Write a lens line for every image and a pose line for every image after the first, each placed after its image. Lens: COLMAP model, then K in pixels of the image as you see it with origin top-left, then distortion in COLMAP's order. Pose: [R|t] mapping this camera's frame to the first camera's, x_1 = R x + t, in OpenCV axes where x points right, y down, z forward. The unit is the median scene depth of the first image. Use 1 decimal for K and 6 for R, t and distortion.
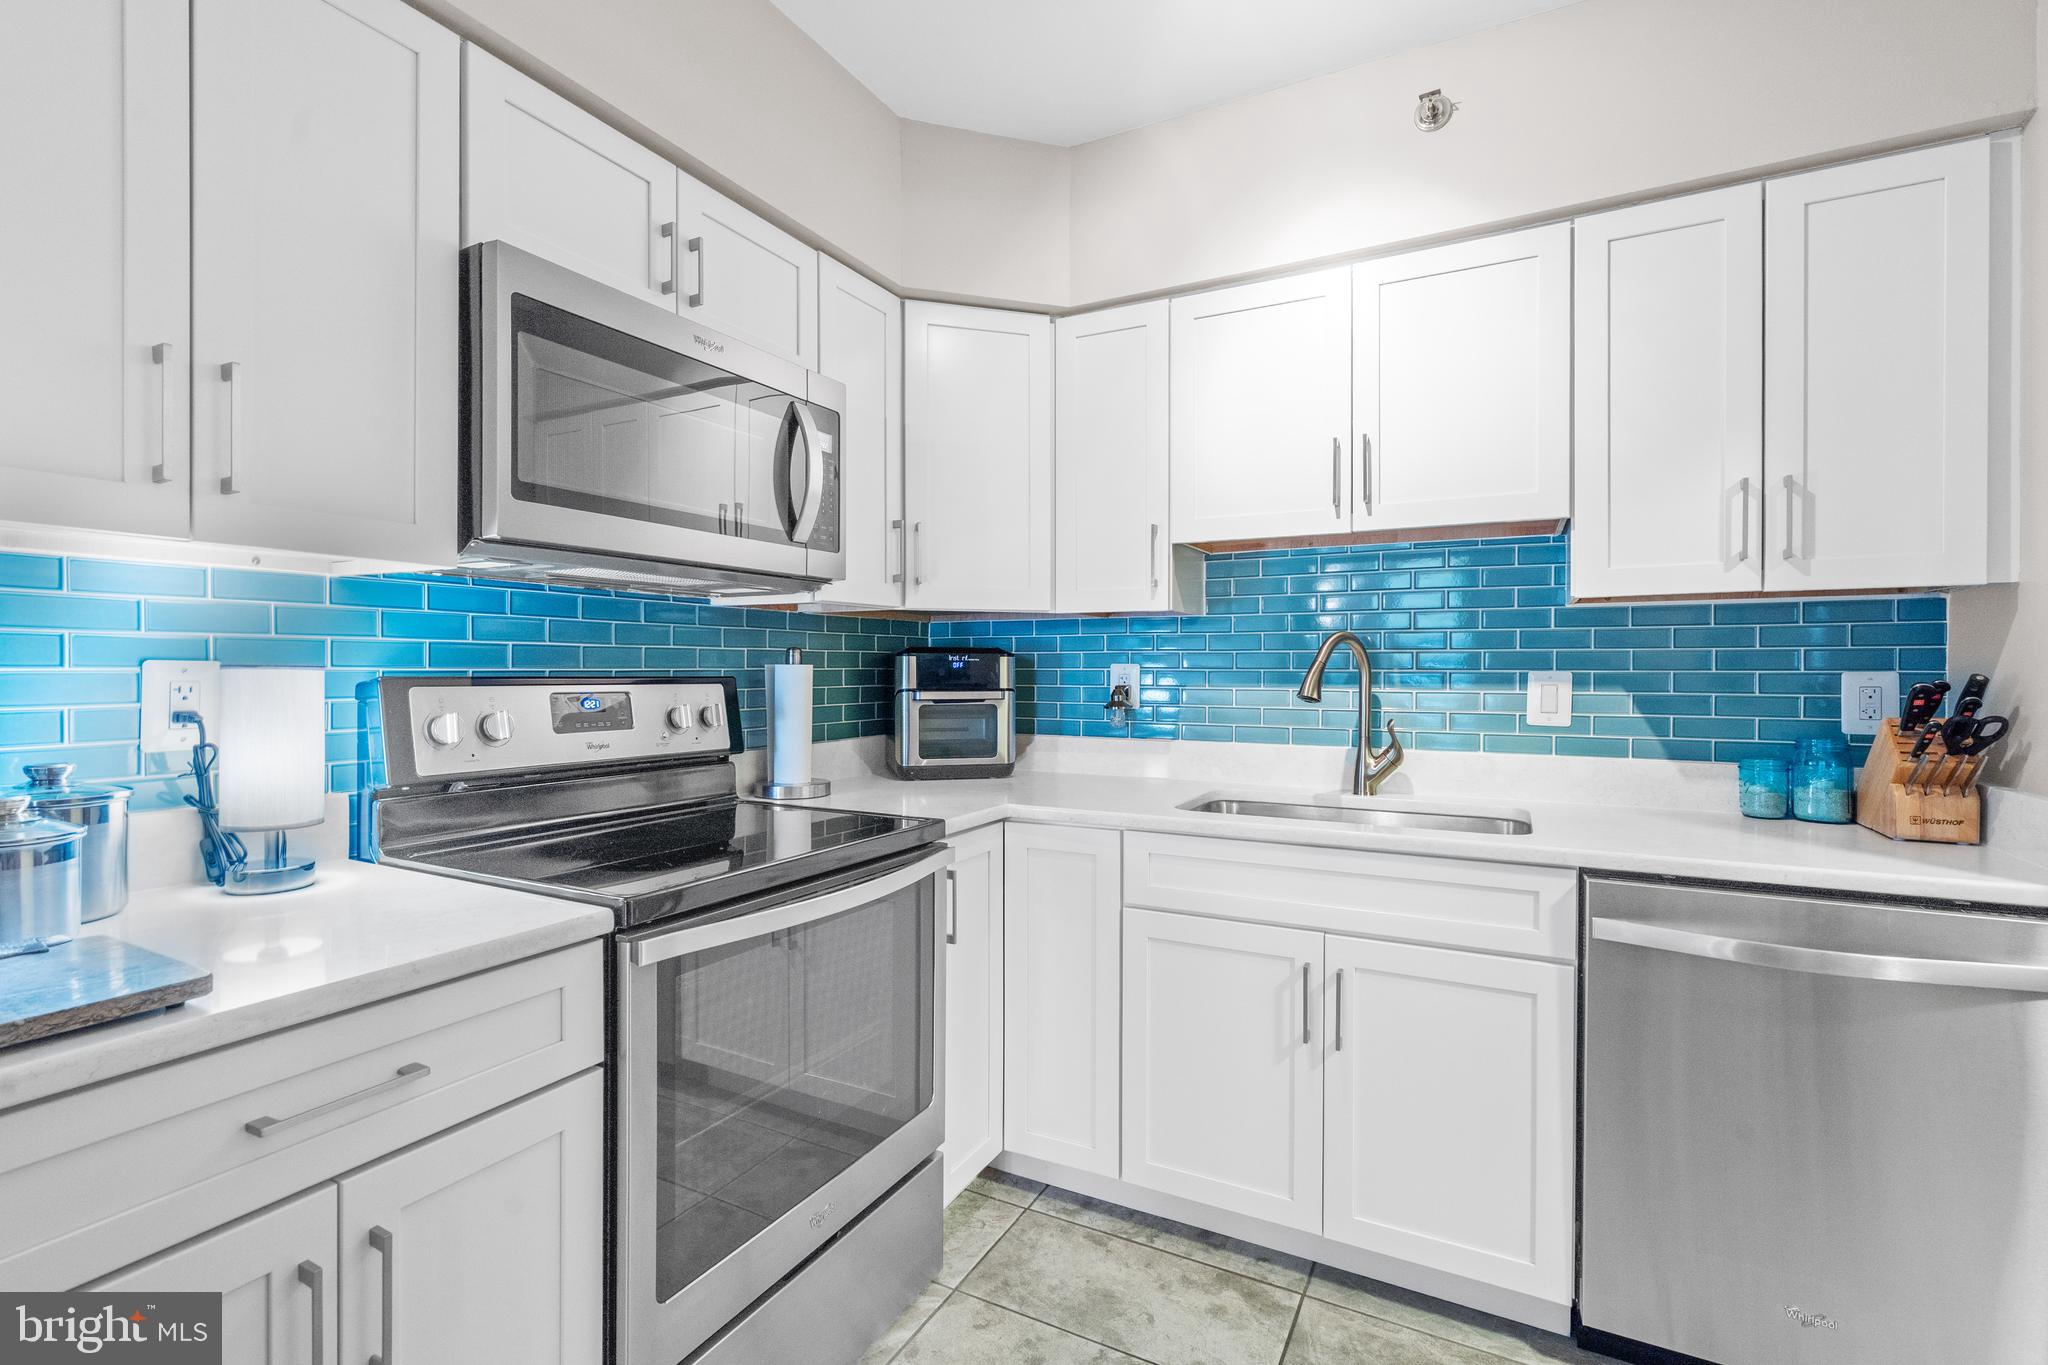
lens RADIAL K [[933.2, 0, 1009.3], [0, 933.2, 679.3], [0, 0, 1]] dist [-0.005064, 0.002448]
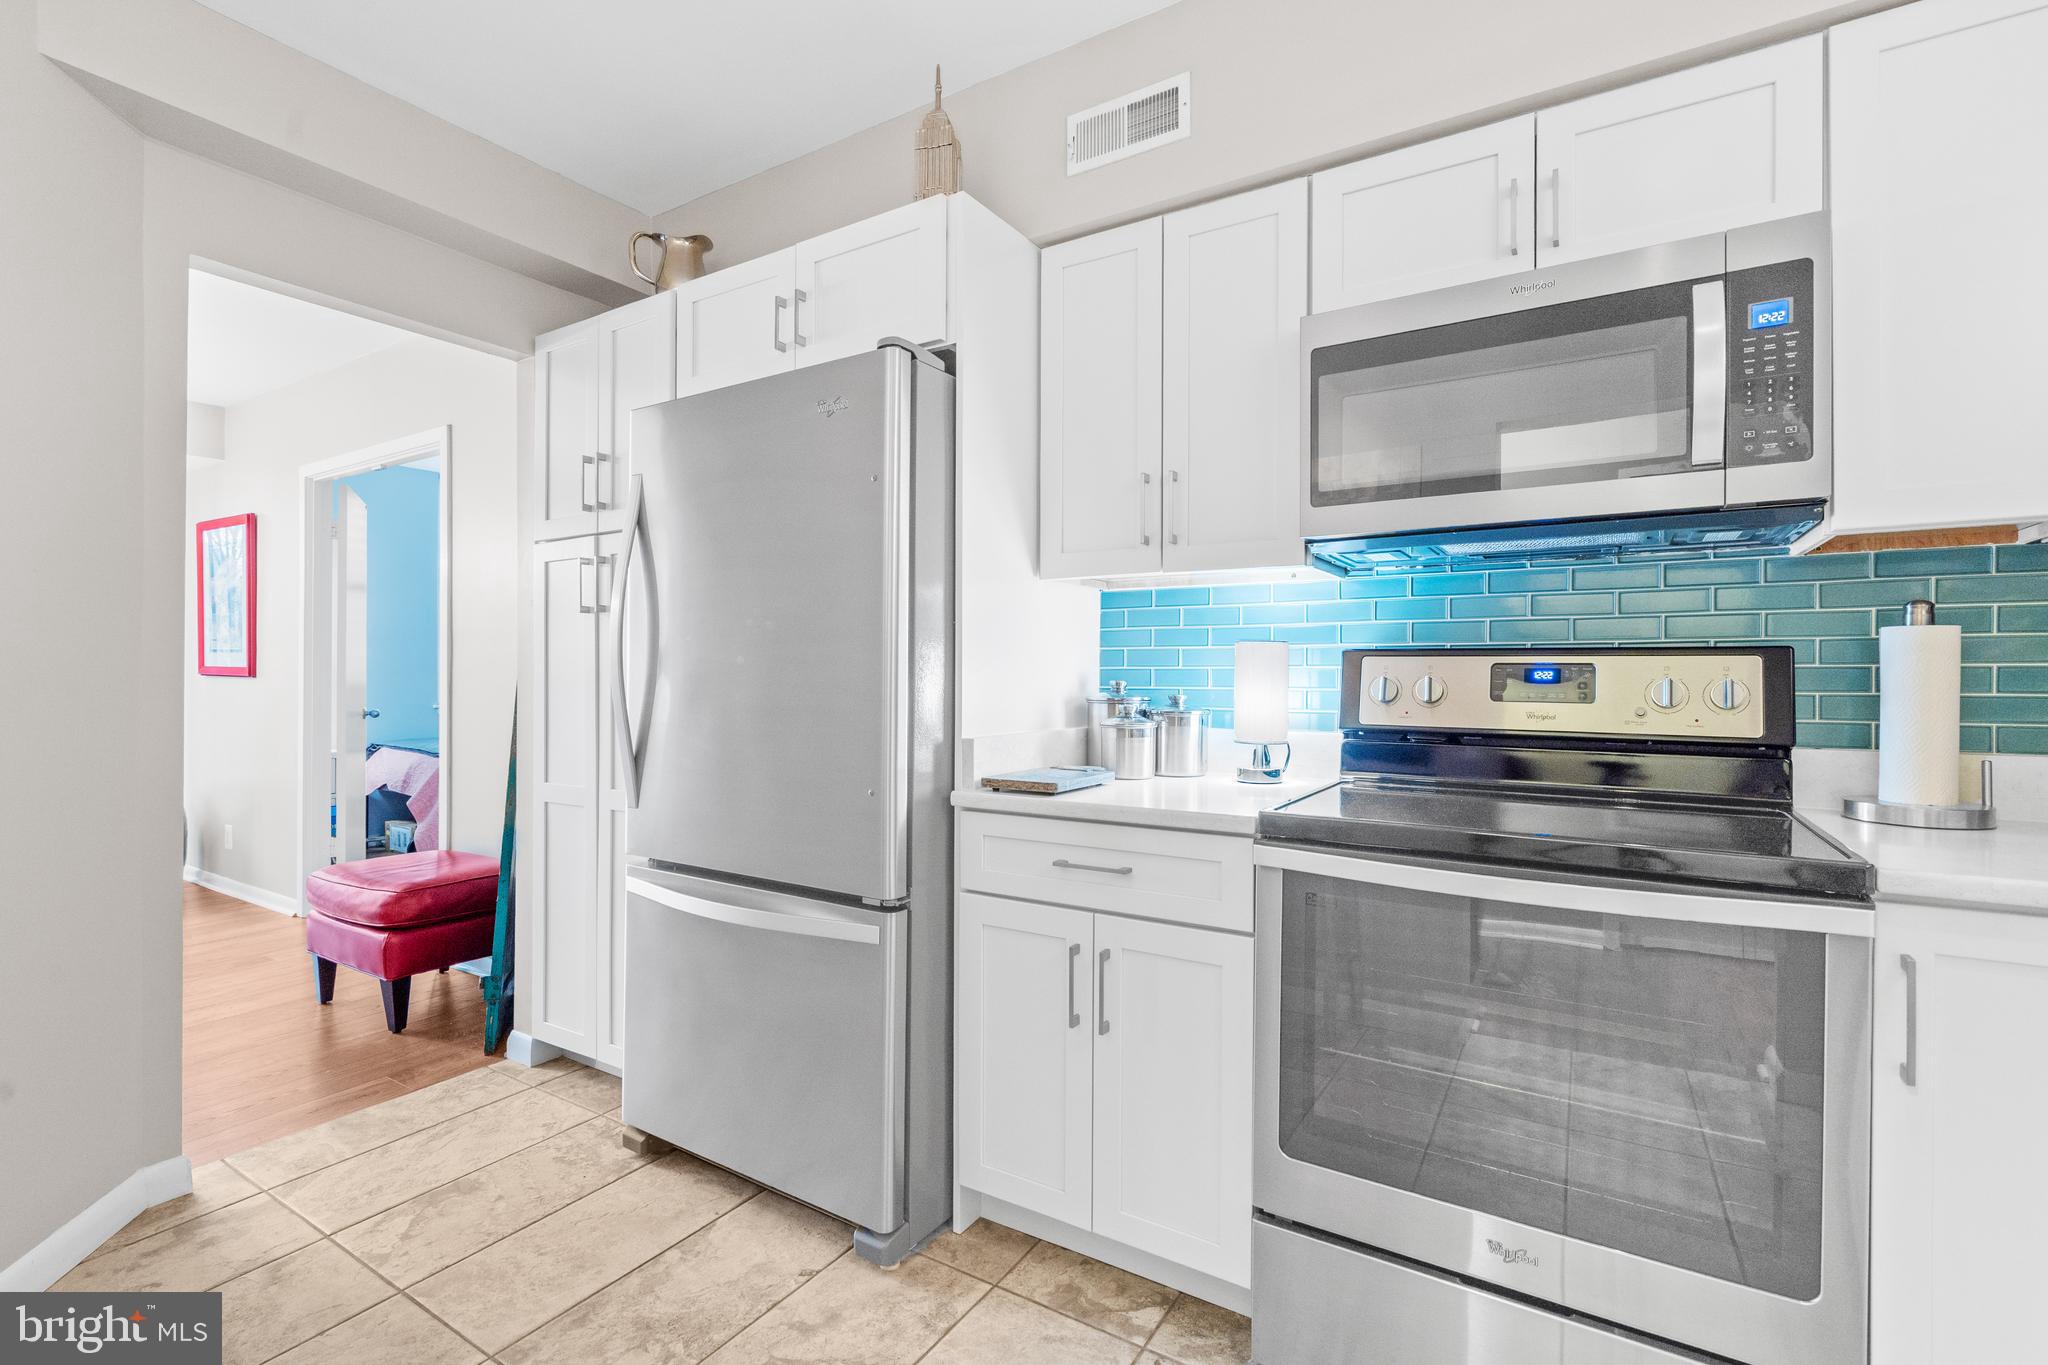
lens RADIAL K [[933.2, 0, 1023.3], [0, 933.2, 675.8], [0, 0, 1]] dist [-0.005064, 0.002448]
pose [[-0.074139, -0.000647, -0.997248, 0.565460], [-0.016420, 0.999865, 0.000572, 0.034012], [0.997113, 0.016417, -0.074140, 0.488724]]
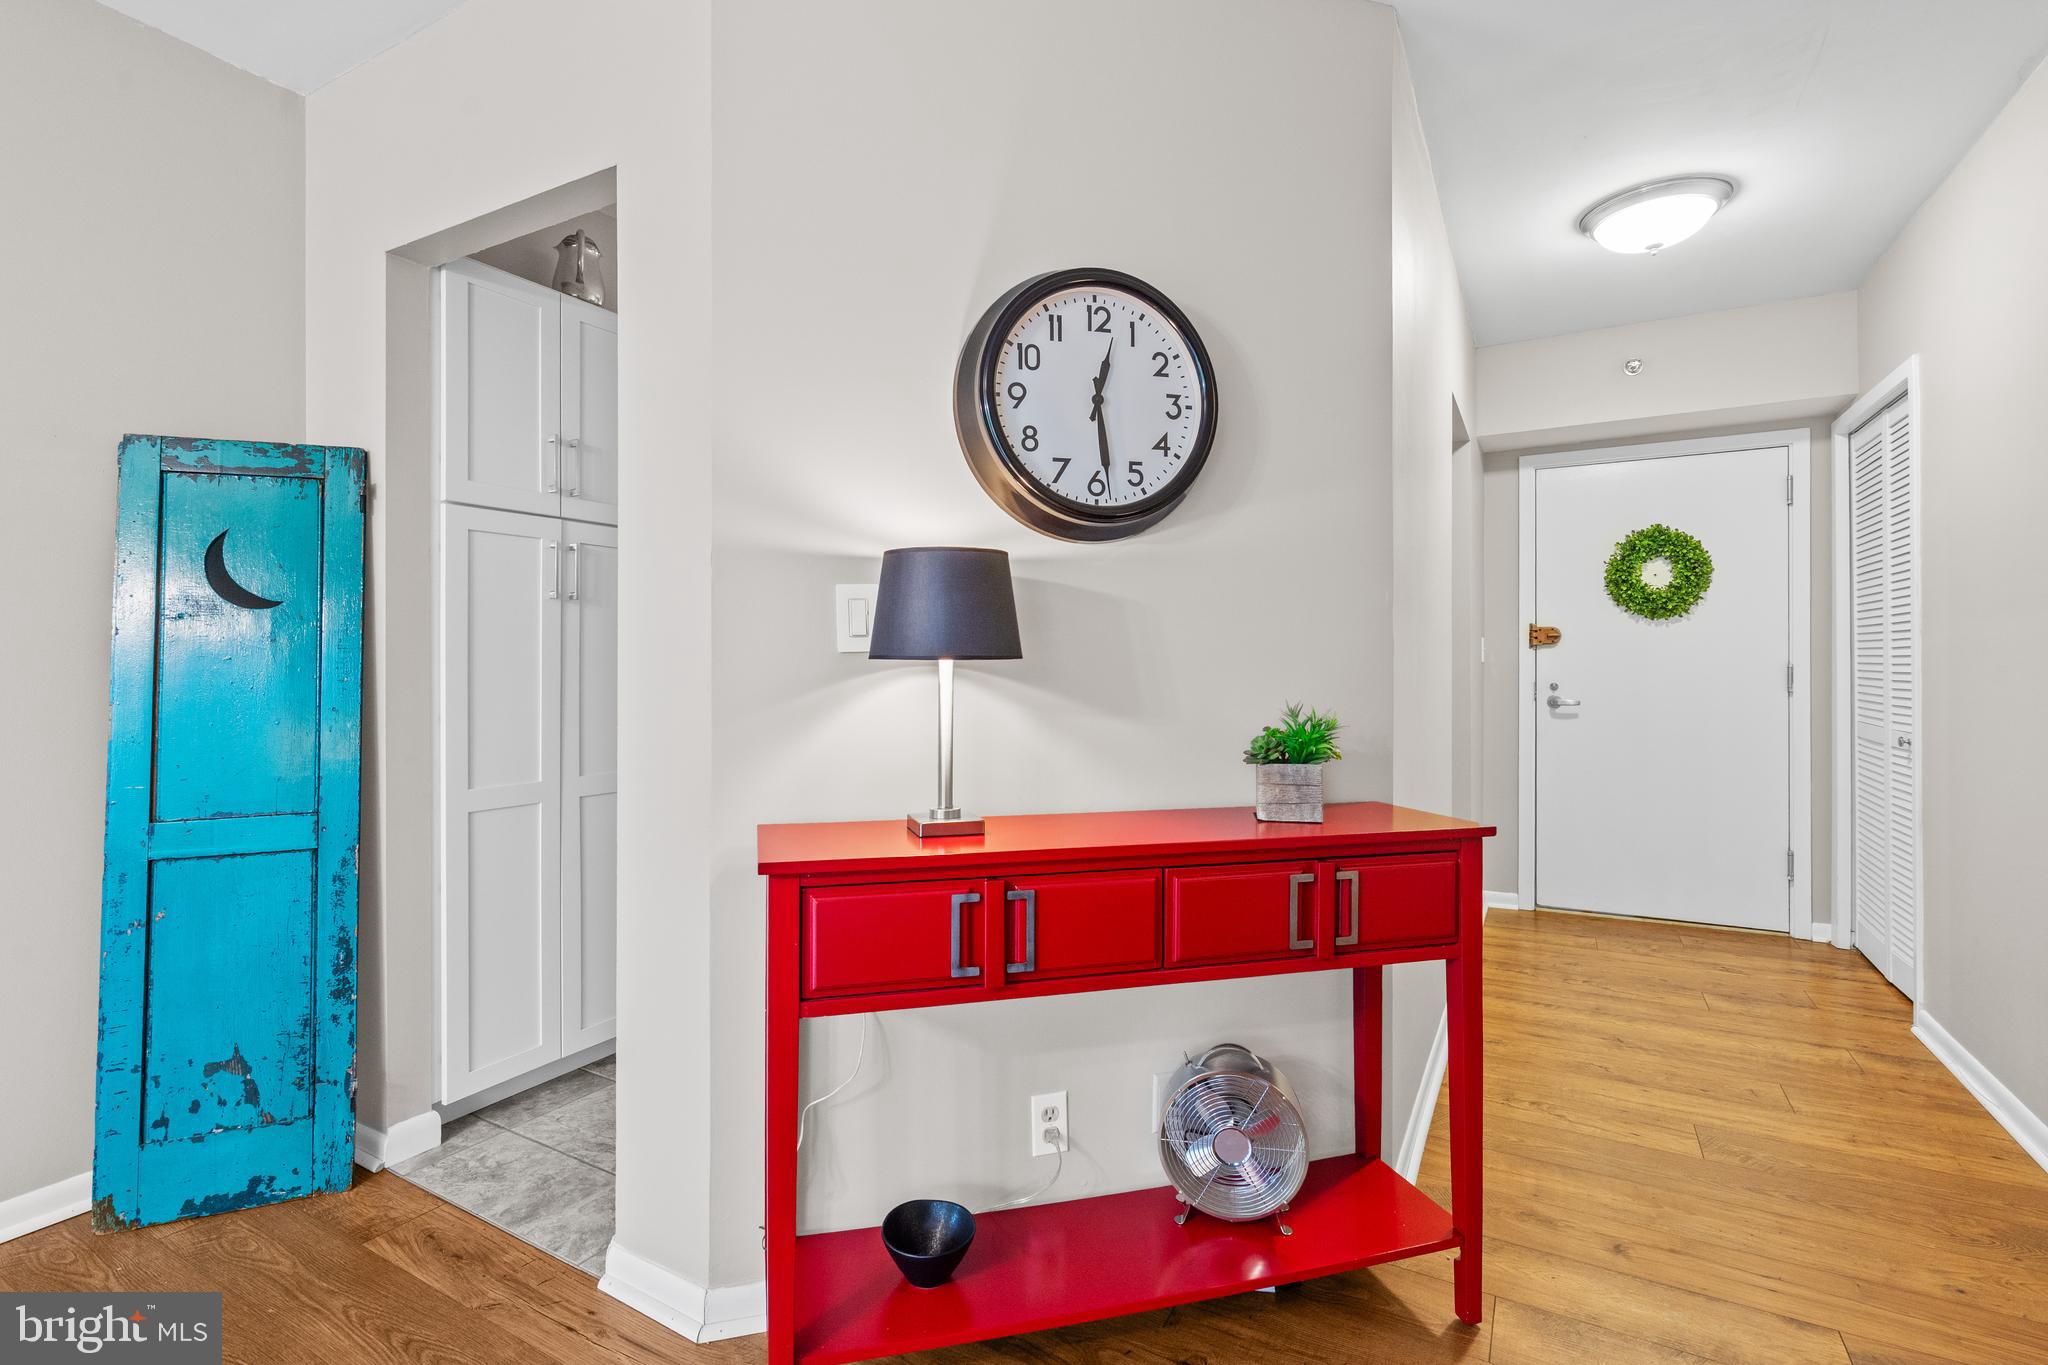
lens RADIAL K [[933.2, 0, 1014.0], [0, 933.2, 664.4], [0, 0, 1]] dist [-0.005064, 0.002448]
pose [[0.998958, -0.002279, -0.045587, -0.026024], [0.001694, 0.999916, -0.012870, 0.063882], [0.045613, 0.012780, 0.998877, -1.473222]]
